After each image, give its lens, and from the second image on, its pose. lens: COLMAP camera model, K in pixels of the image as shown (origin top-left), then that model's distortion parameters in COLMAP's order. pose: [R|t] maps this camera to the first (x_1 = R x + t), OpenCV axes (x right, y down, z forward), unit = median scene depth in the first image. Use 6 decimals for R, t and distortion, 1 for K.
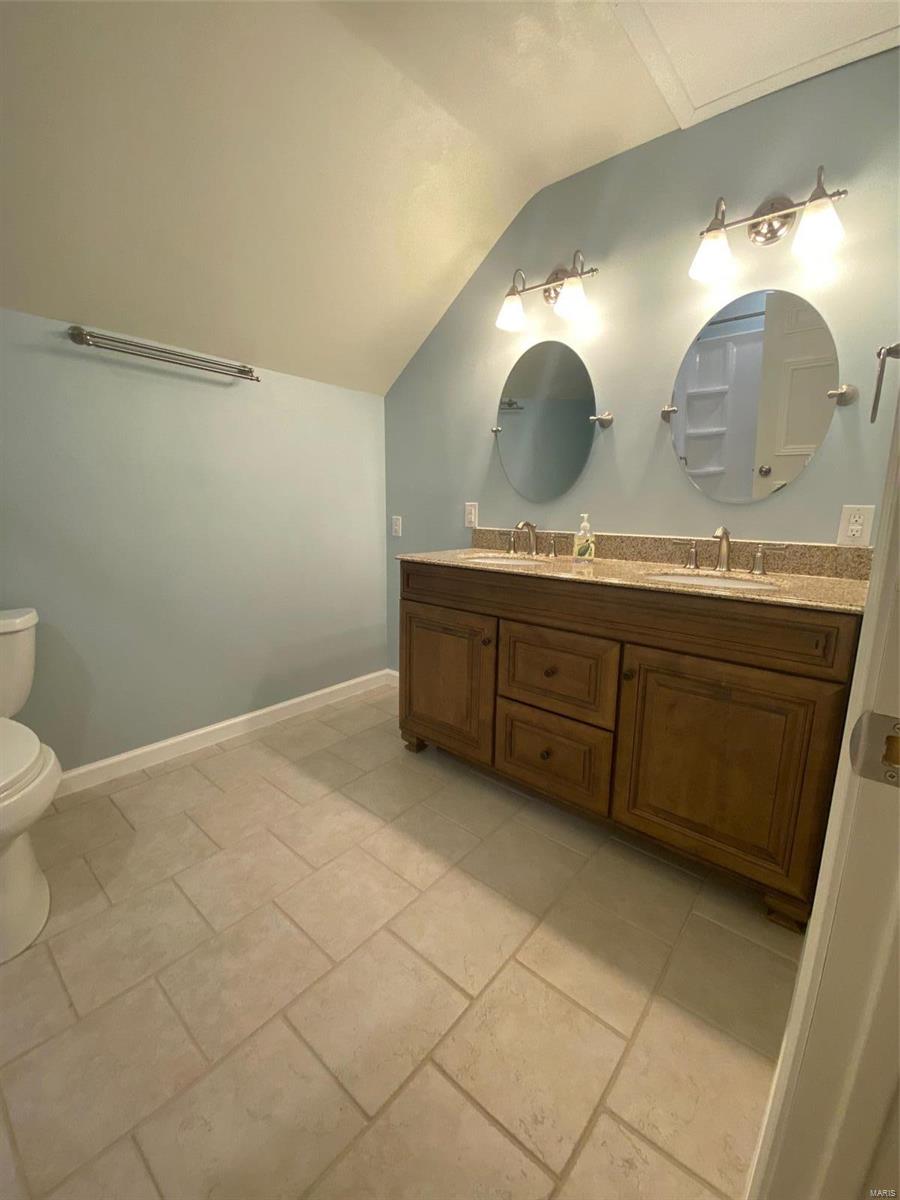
lens RADIAL K [[497.1, 0, 447.4], [0, 497.1, 601.0], [0, 0, 1]] dist [-0.012179, -0.000306]
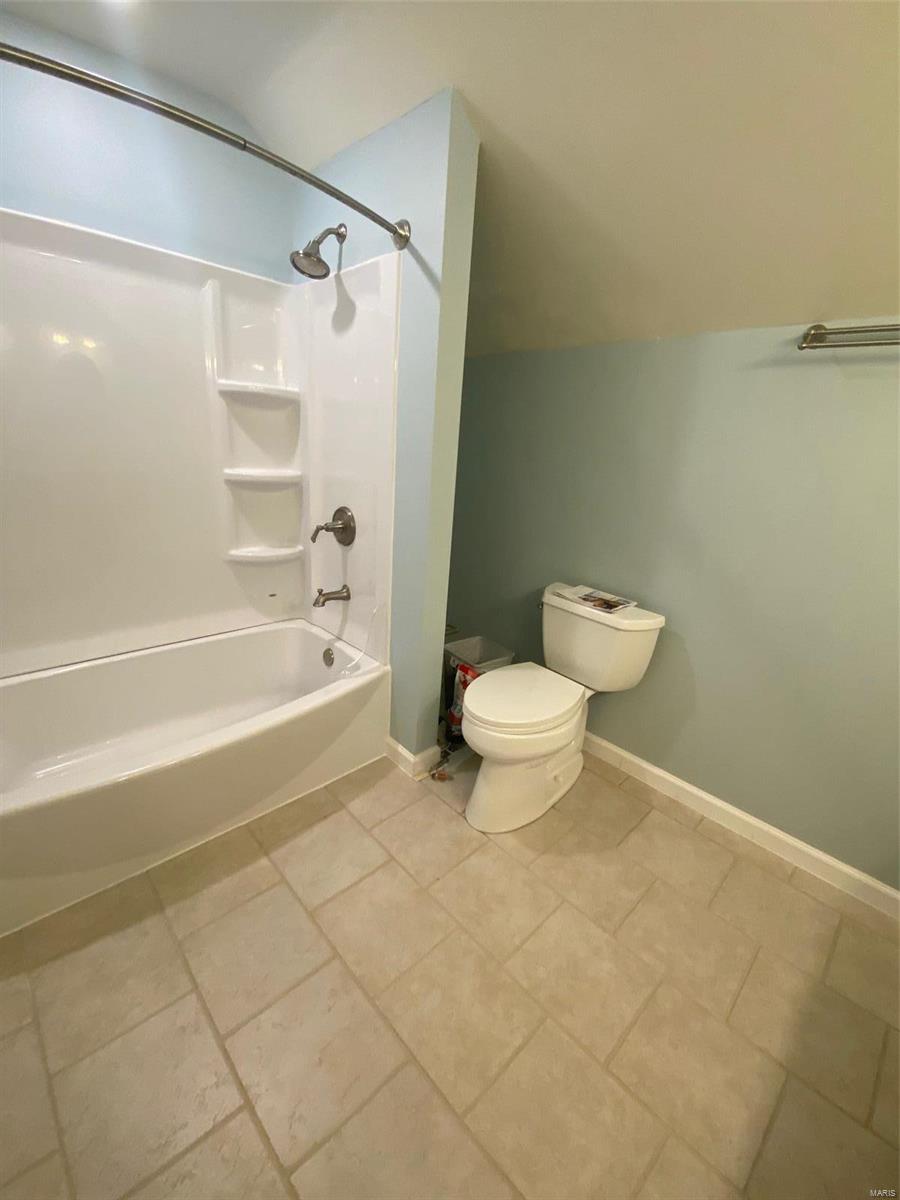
lens RADIAL K [[497.1, 0, 447.4], [0, 497.1, 595.4], [0, 0, 1]] dist [-0.012179, -0.000306]
pose [[-0.093833, 0.289710, -0.952504, 0.226493], [-0.258815, 0.916733, 0.304327, -0.236450], [0.961359, 0.275078, -0.011038, 0.543532]]
